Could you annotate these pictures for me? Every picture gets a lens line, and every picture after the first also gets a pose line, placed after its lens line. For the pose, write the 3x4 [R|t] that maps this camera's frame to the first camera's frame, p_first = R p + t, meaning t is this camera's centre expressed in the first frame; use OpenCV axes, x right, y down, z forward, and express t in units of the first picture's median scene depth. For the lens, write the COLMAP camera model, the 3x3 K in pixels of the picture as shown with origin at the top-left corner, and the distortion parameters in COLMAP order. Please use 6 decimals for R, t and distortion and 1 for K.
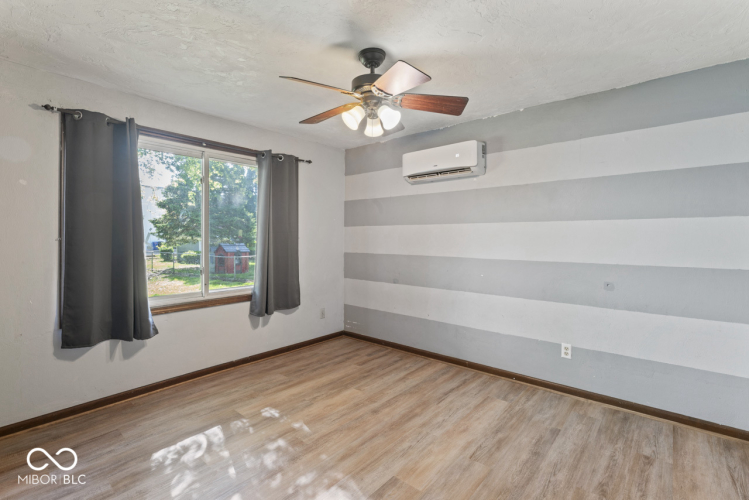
lens RADIAL K [[338.2, 0, 378.3], [0, 338.2, 235.8], [0, 0, 1]] dist [-0.002088, -0.000351]
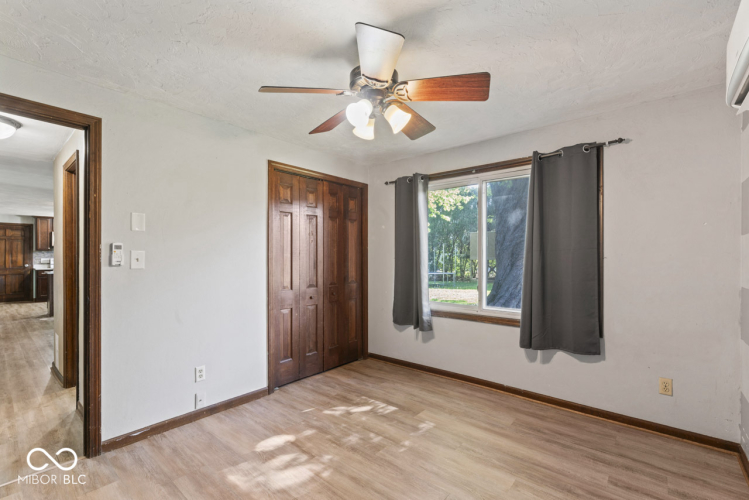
lens RADIAL K [[339.6, 0, 379.3], [0, 339.6, 253.9], [0, 0, 1]] dist [0.002627, 0.001208]
pose [[0.008024, -0.007697, -0.999938, 0.795879], [0.005657, 0.999955, -0.007652, 0.003578], [0.999952, -0.005596, 0.008067, 0.943412]]
